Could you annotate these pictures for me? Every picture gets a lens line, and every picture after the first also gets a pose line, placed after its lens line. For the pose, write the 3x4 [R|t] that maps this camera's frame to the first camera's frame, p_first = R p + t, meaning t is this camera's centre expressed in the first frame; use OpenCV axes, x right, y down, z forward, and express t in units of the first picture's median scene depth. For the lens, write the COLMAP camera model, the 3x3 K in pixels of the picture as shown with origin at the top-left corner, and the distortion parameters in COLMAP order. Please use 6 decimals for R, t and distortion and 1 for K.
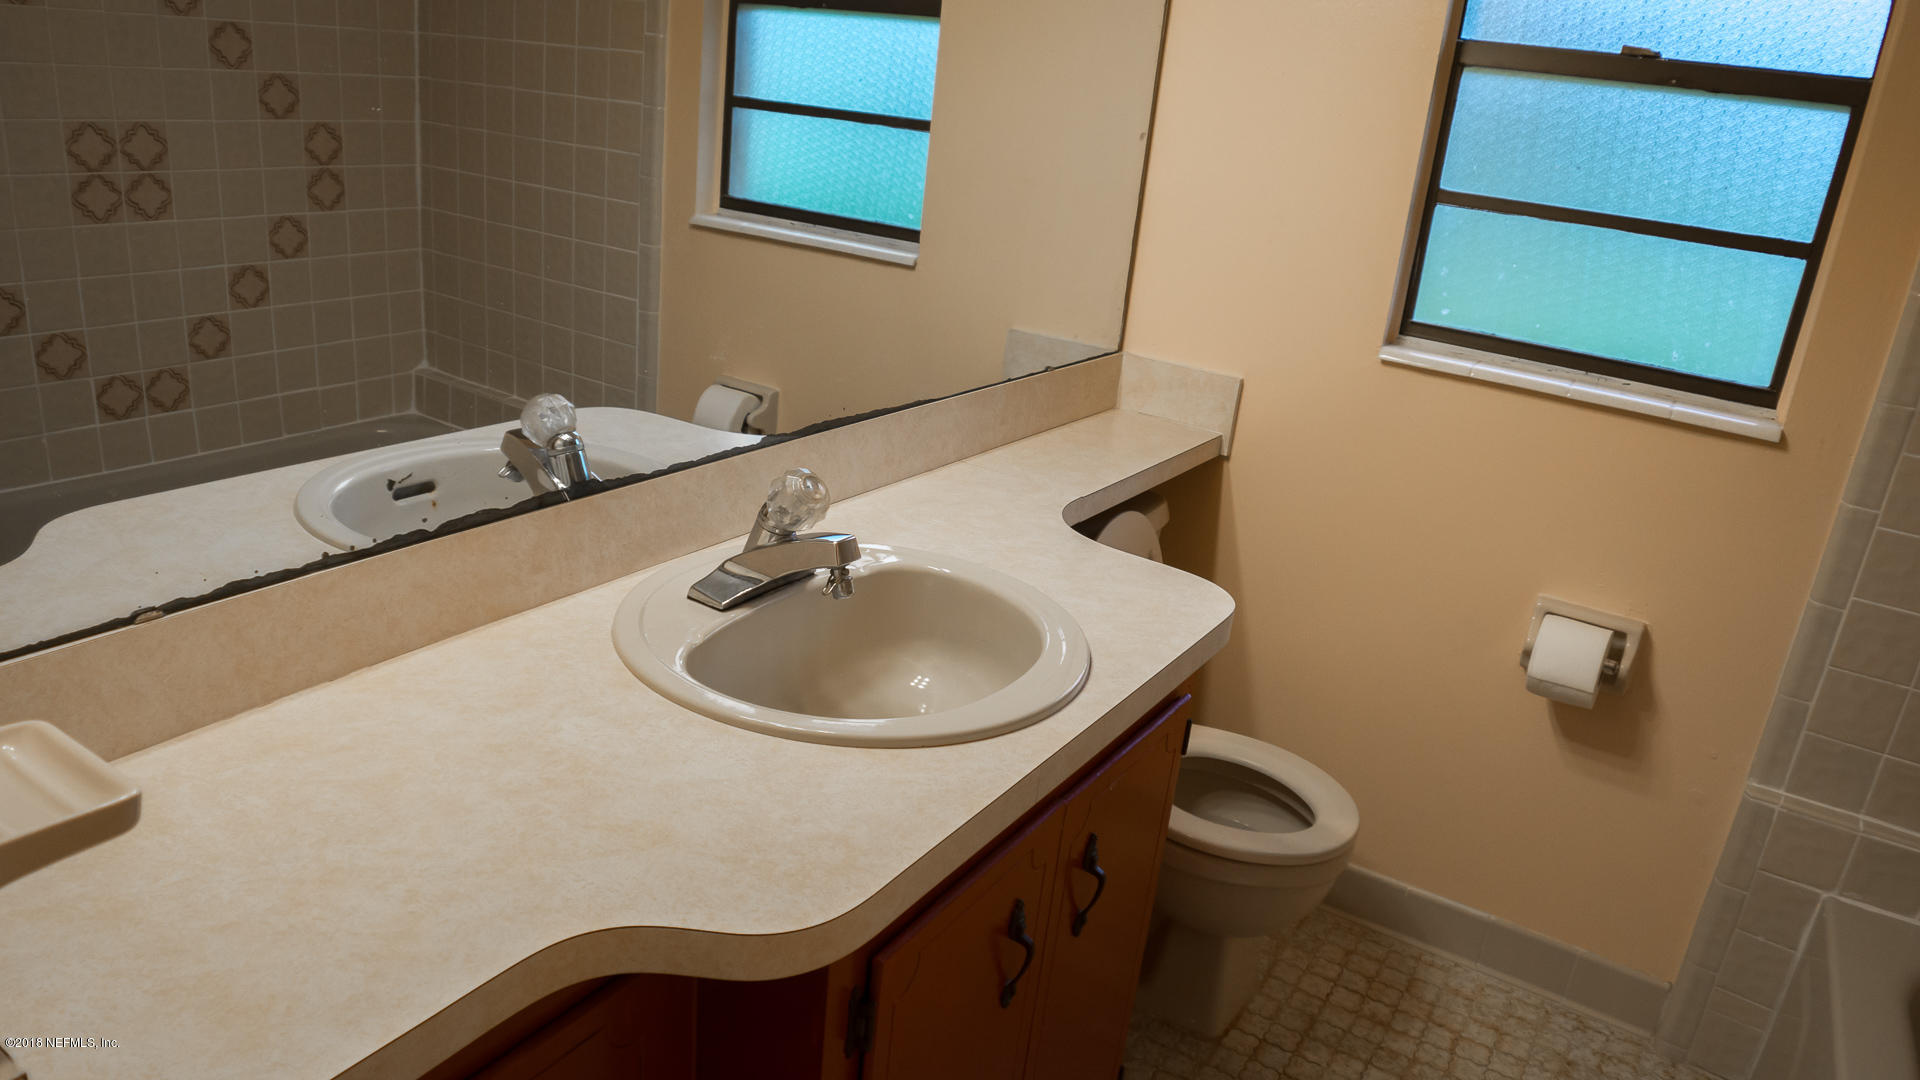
lens RADIAL K [[1284.7, 0, 962.5], [0, 1284.7, 551.1], [0, 0, 1]] dist [-0.069067, 0.010866]
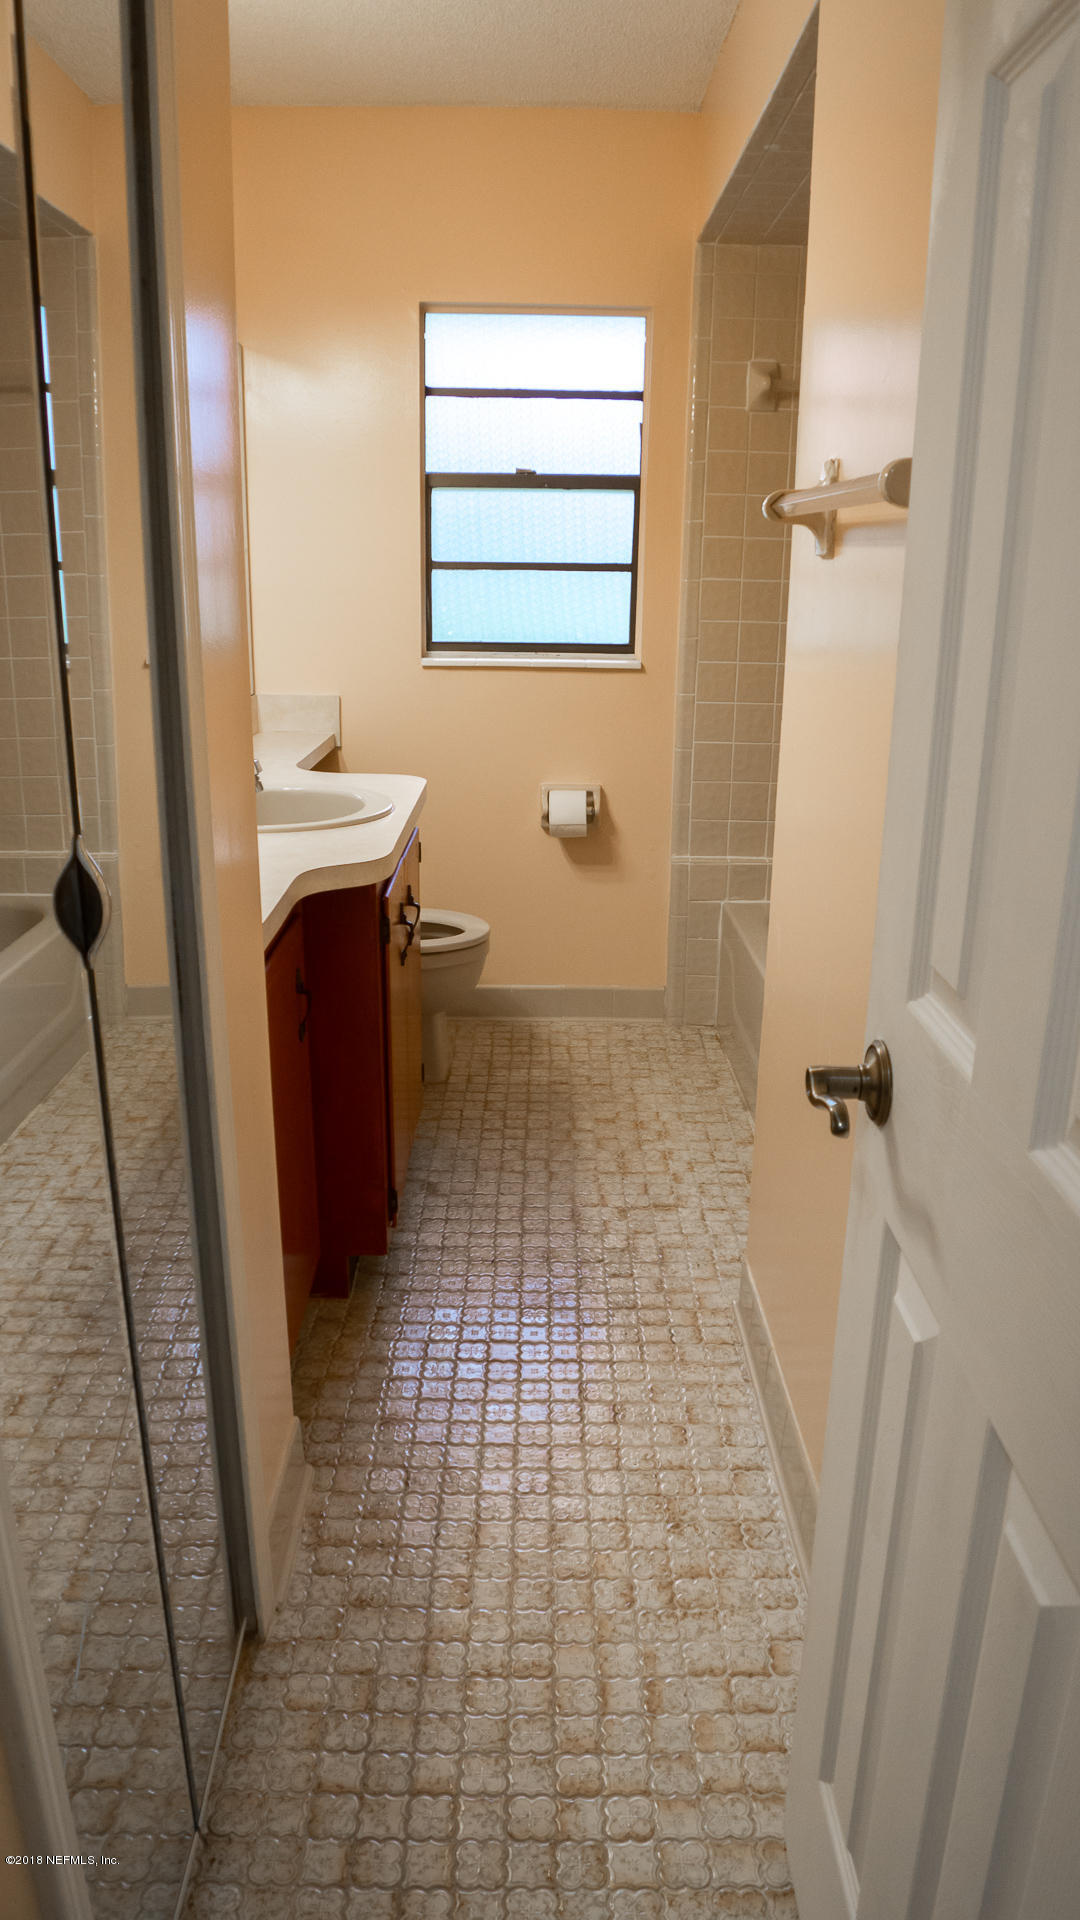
lens RADIAL K [[1284.7, 0, 541.9], [0, 1284.7, 954.0], [0, 0, 1]] dist [-0.069067, 0.010866]
pose [[0.841023, -0.234833, 0.487374, -0.472852], [0.249794, 0.967659, 0.035200, 0.206293], [-0.479878, 0.092140, 0.872484, -0.526483]]
